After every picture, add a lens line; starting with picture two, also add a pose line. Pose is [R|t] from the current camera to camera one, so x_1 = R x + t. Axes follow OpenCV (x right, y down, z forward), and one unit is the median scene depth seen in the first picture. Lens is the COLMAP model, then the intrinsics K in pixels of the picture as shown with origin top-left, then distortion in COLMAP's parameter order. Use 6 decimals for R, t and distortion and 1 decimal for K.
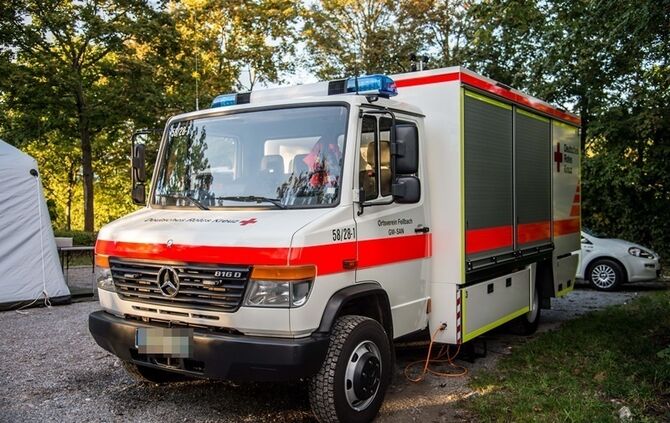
lens RADIAL K [[633.5, 0, 335.5], [0, 633.5, 226.4], [0, 0, 1]] dist [-0.004469, 0.124950]
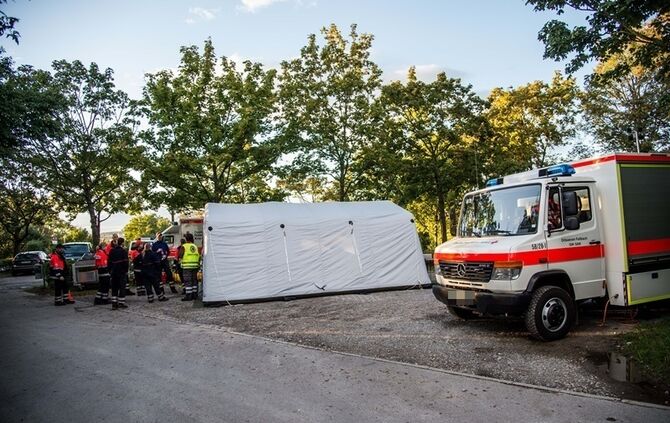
lens RADIAL K [[464.9, 0, 377.5], [0, 464.9, 211.4], [0, 0, 1]] dist [-0.001015, -0.000299]
pose [[0.860406, -0.074125, -0.504189, 0.271945], [0.035818, 0.995714, -0.085264, 0.007319], [0.508348, 0.055302, 0.859374, -0.492672]]
